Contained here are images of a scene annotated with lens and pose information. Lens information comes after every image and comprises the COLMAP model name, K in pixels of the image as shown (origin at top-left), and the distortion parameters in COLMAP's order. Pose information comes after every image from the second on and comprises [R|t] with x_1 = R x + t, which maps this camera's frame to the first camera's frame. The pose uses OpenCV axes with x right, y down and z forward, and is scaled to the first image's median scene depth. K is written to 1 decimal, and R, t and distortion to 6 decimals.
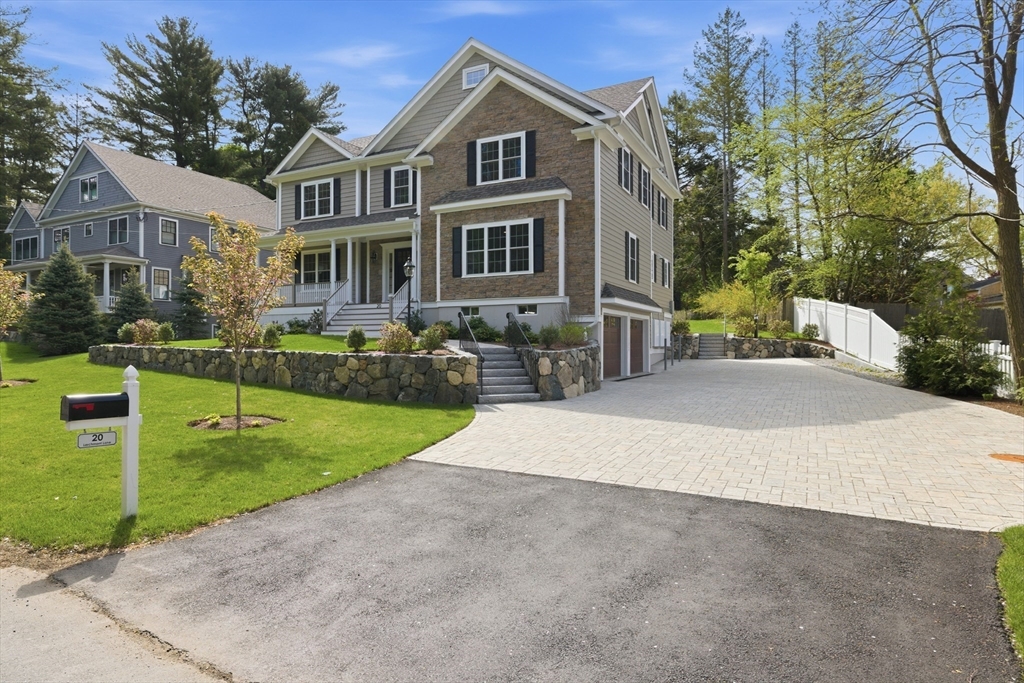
lens RADIAL K [[584.3, 0, 514.7], [0, 584.3, 341.7], [0, 0, 1]] dist [-0.001746, 0.000290]
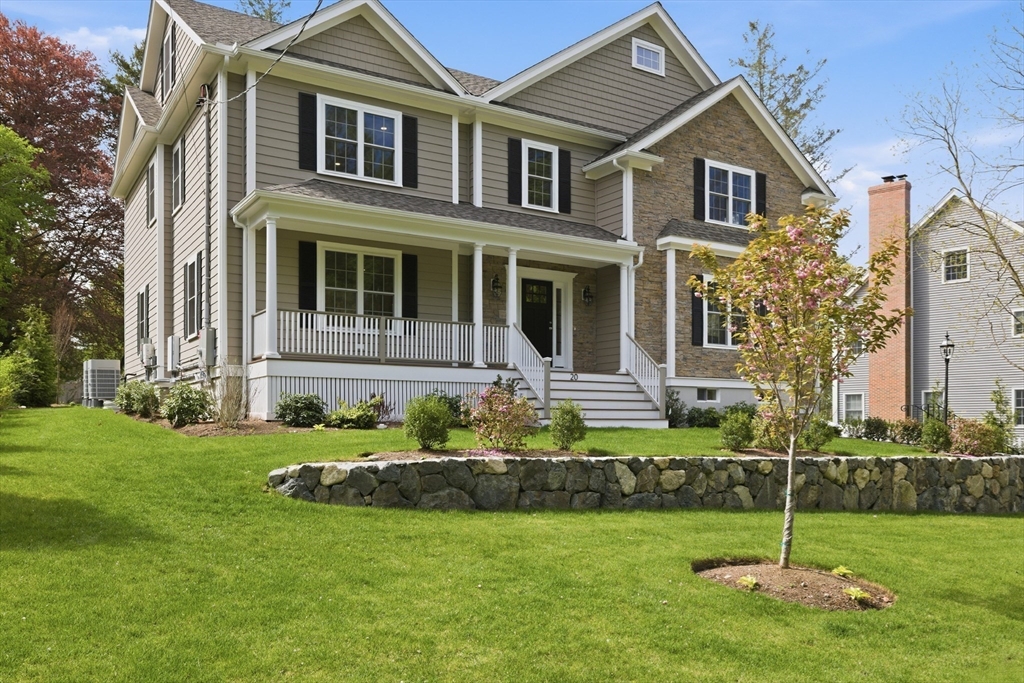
lens RADIAL K [[832.0, 0, 516.2], [0, 832.0, 416.2], [0, 0, 1]] dist [-0.001129, -0.001762]
pose [[0.516319, 0.011564, 0.856318, -1.085378], [-0.004981, 0.999932, -0.010500, -0.013699], [-0.856382, 0.001156, 0.516341, 0.677917]]
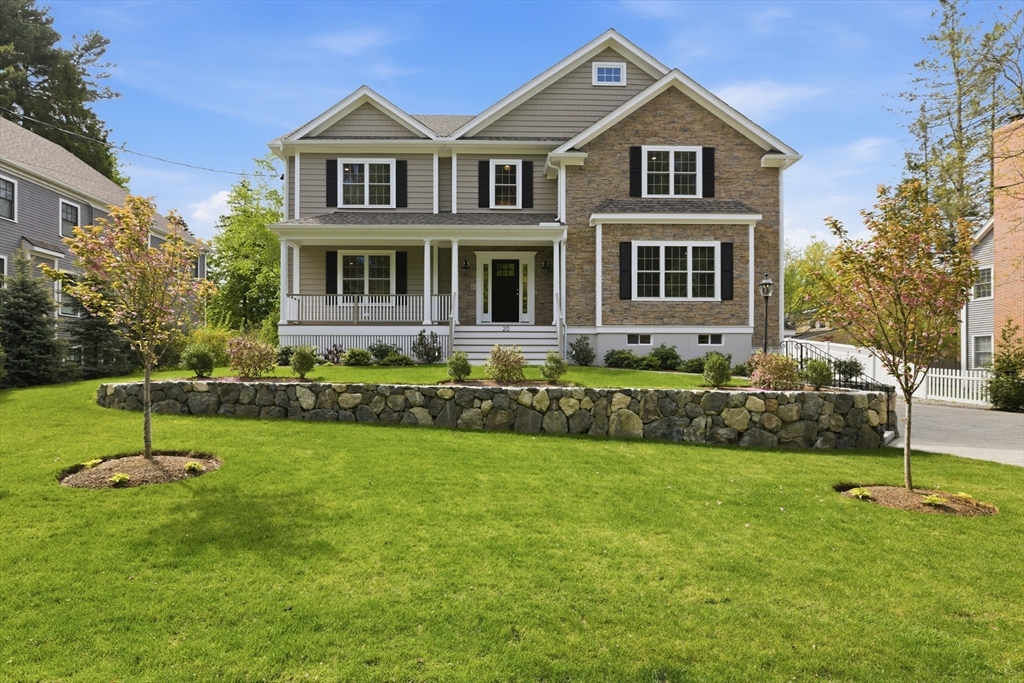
lens RADIAL K [[560.1, 0, 511.1], [0, 560.1, 370.9], [0, 0, 1]] dist [-0.002935, -0.000103]
pose [[0.882112, 0.001046, 0.471038, -0.650180], [-0.002392, 0.999995, 0.002258, -0.005397], [-0.471033, -0.003118, 0.882110, 0.349178]]
